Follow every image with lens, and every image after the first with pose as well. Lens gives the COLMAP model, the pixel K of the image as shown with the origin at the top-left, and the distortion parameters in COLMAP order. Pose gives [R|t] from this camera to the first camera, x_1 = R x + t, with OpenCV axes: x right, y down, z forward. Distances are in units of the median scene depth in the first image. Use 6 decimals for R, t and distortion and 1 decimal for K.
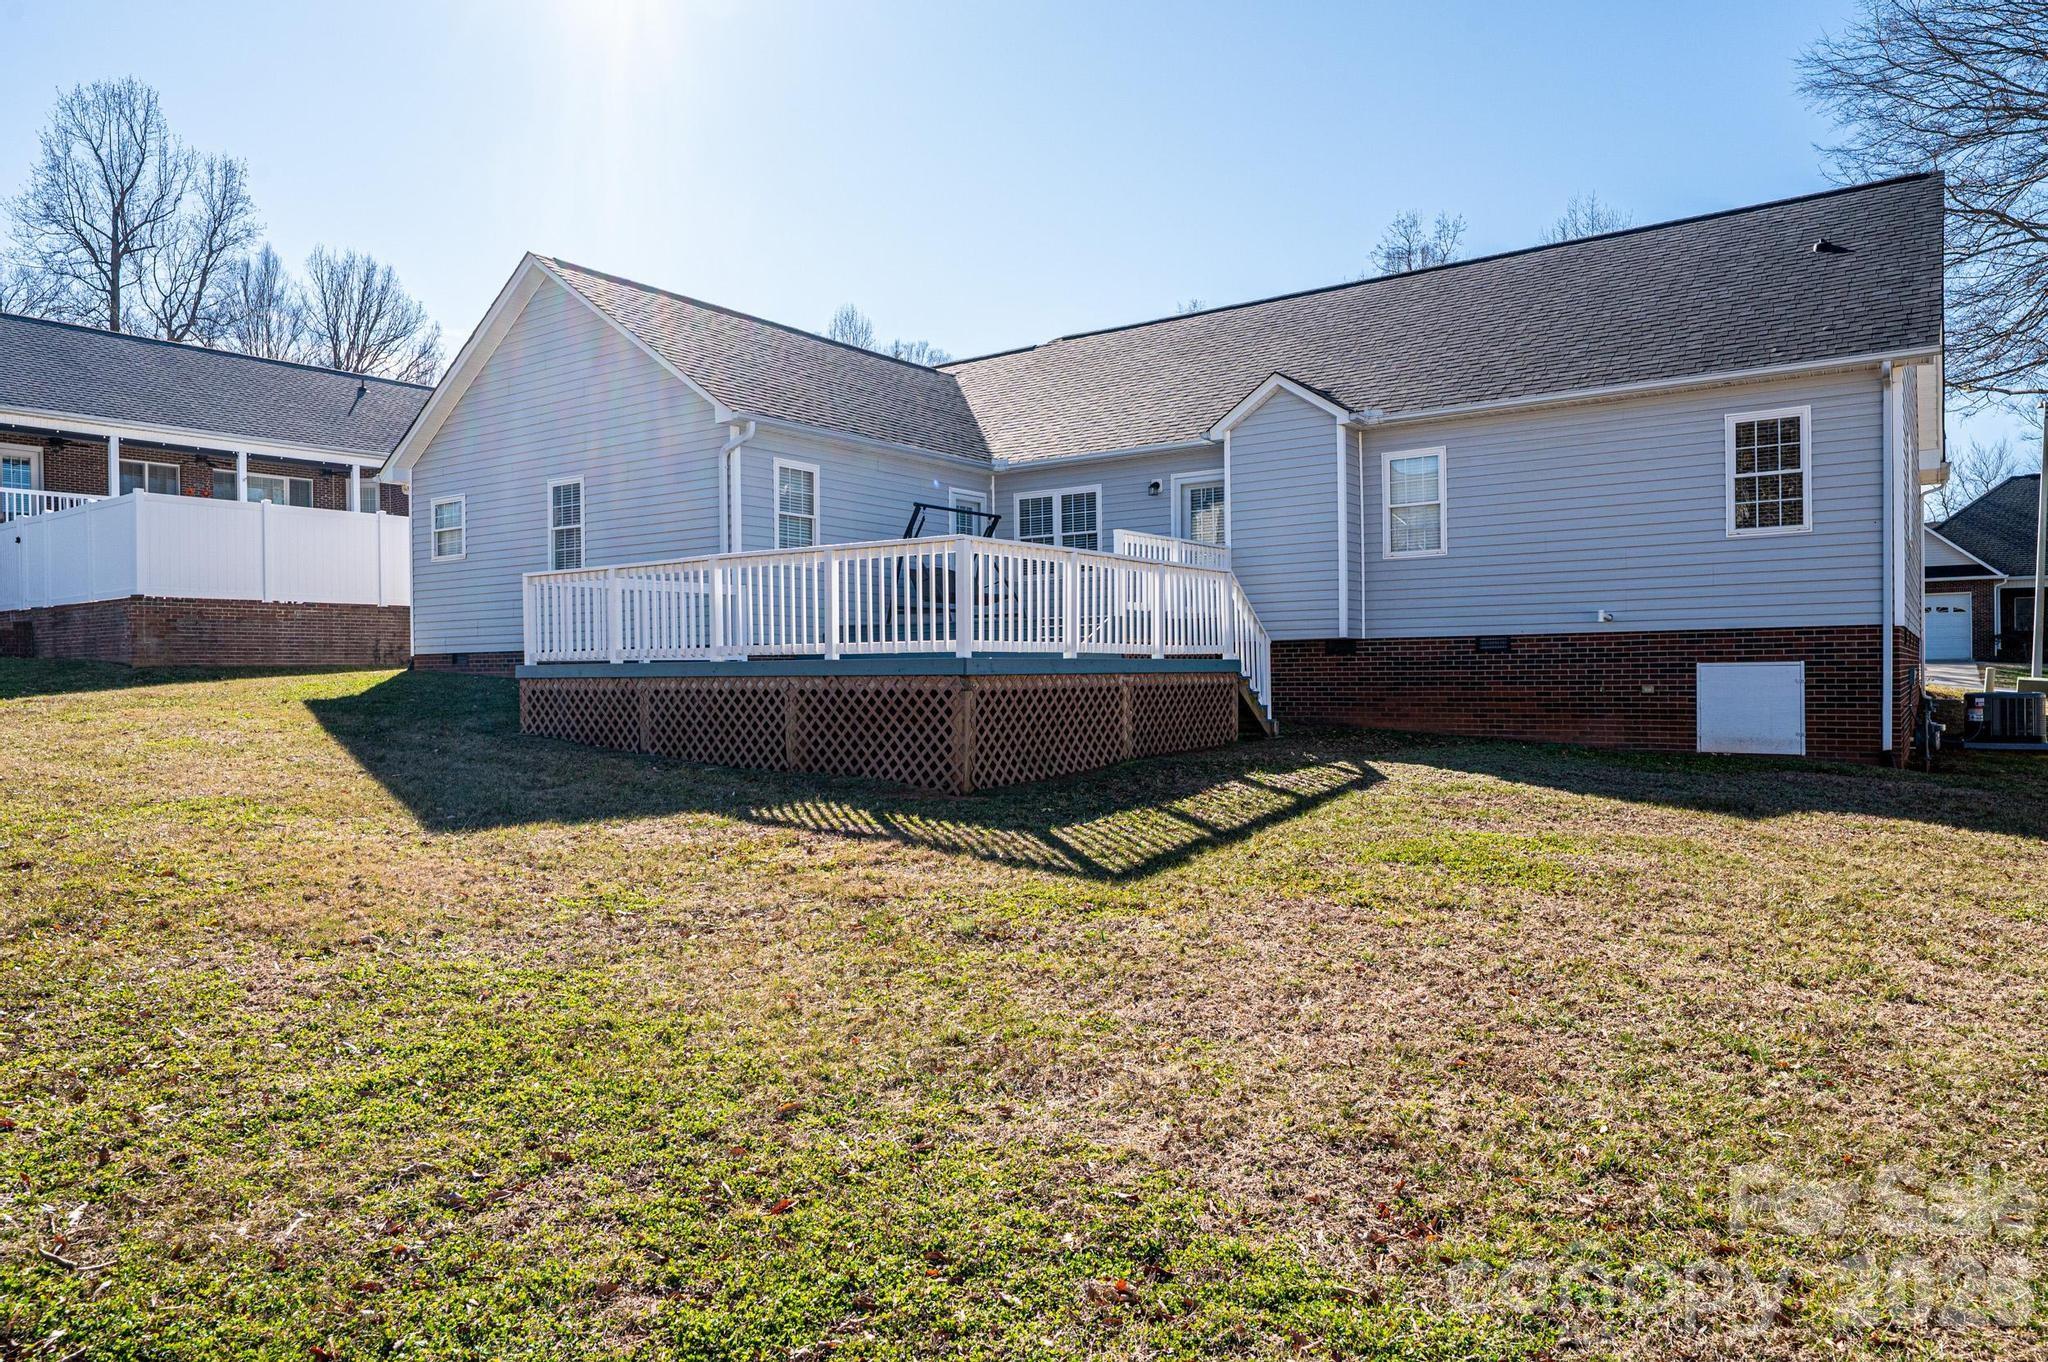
lens RADIAL K [[1279.0, 0, 1020.8], [0, 1279.0, 681.2], [0, 0, 1]] dist [0.002071, 0.000894]
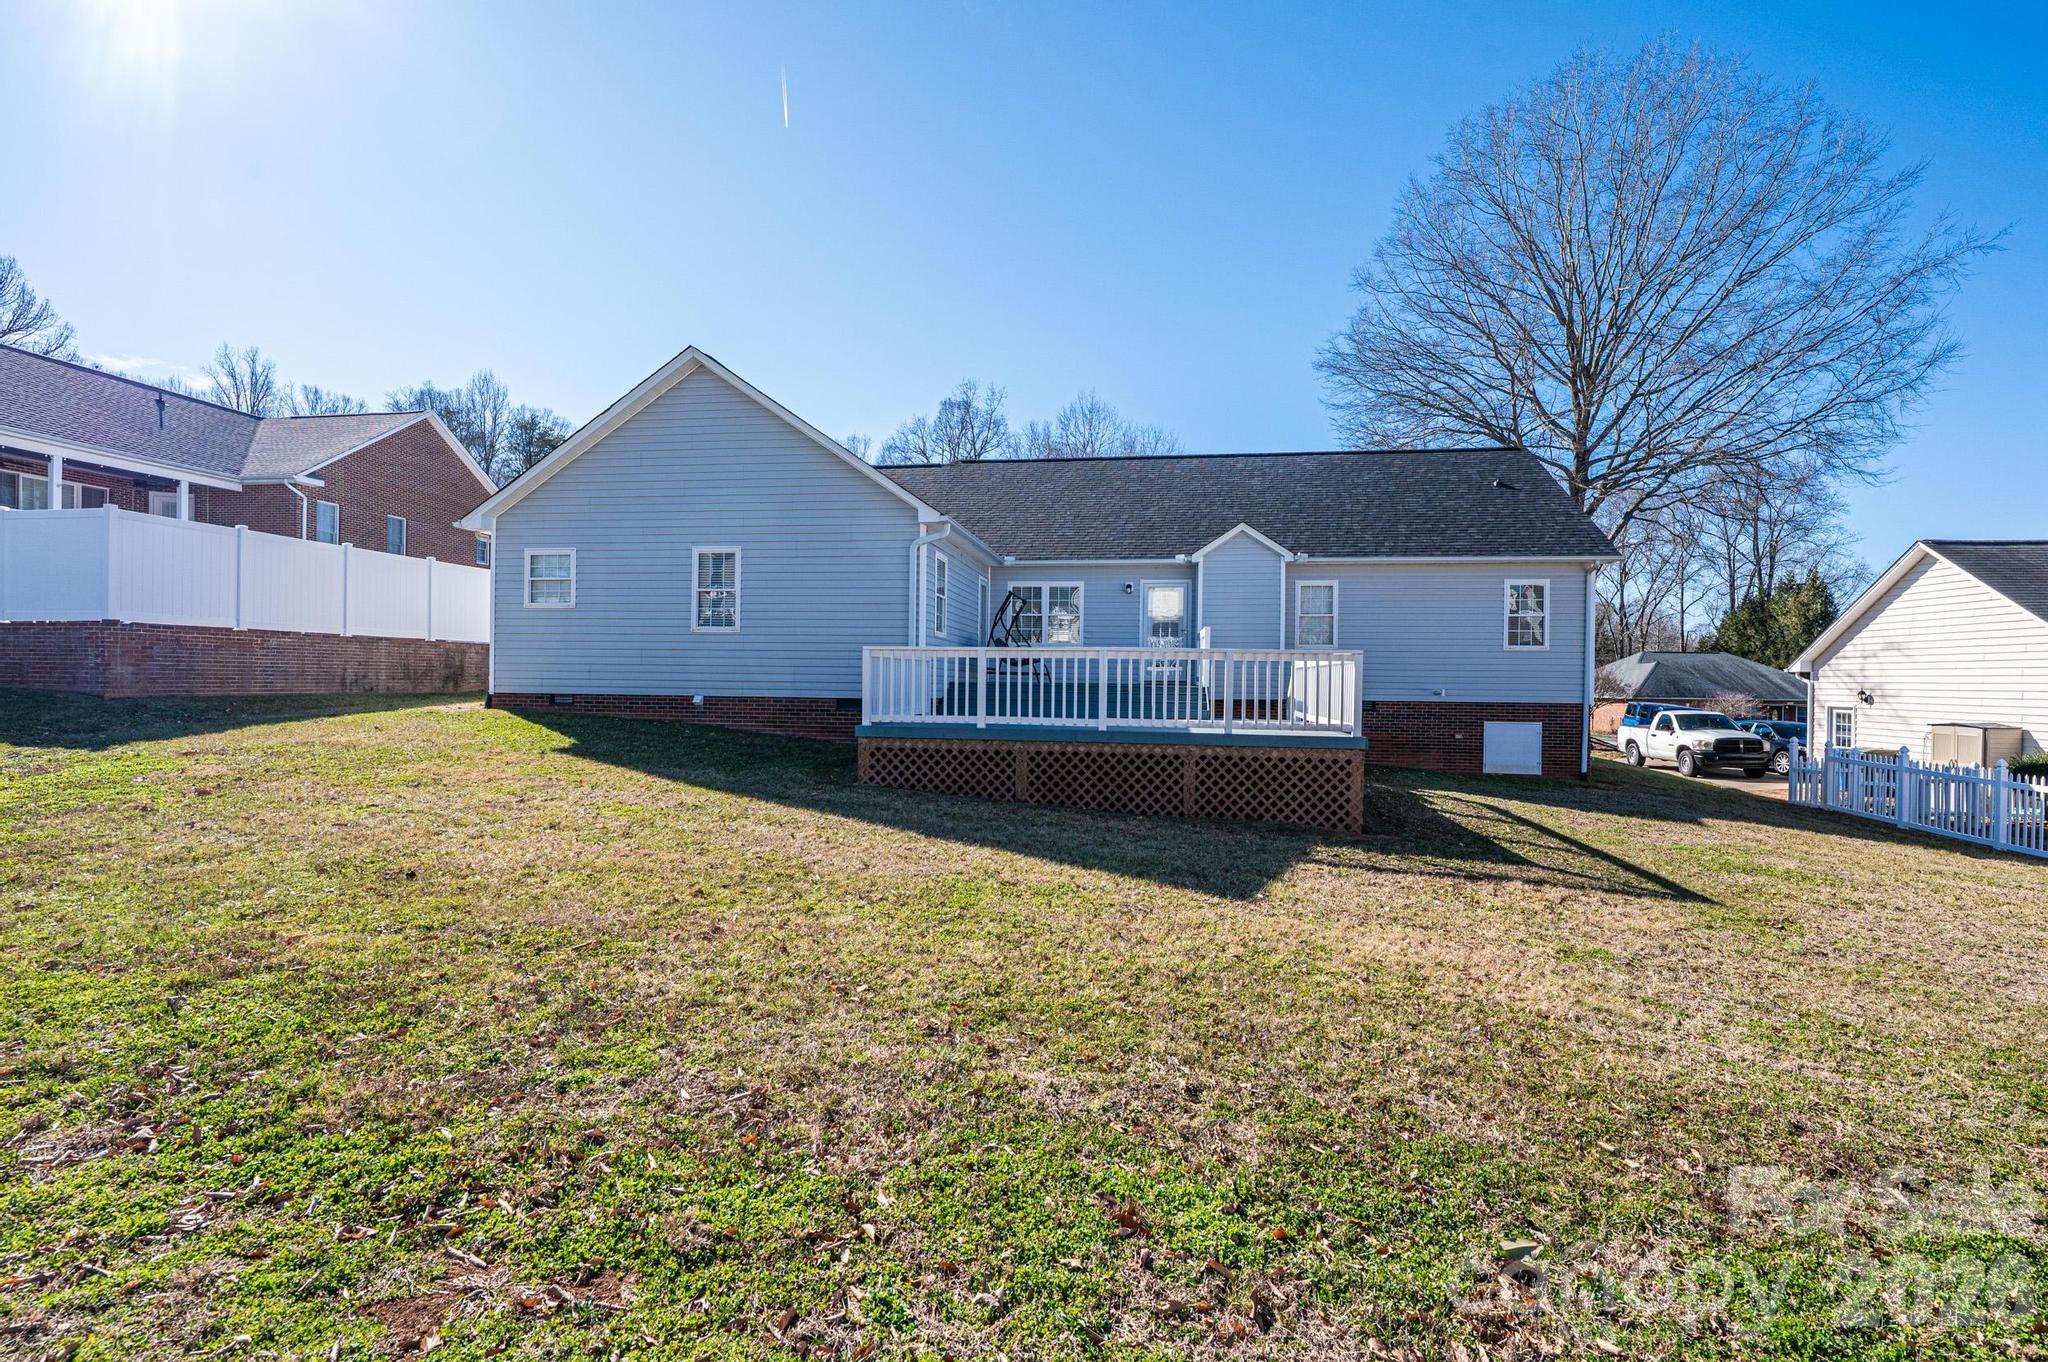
lens RADIAL K [[911.3, 0, 1027.0], [0, 911.3, 678.6], [0, 0, 1]] dist [0.001304, -0.000092]
pose [[0.897005, 0.024198, 0.441358, -0.438790], [-0.019884, 0.999699, -0.014398, -0.032408], [-0.441573, 0.004139, 0.897216, 0.133379]]
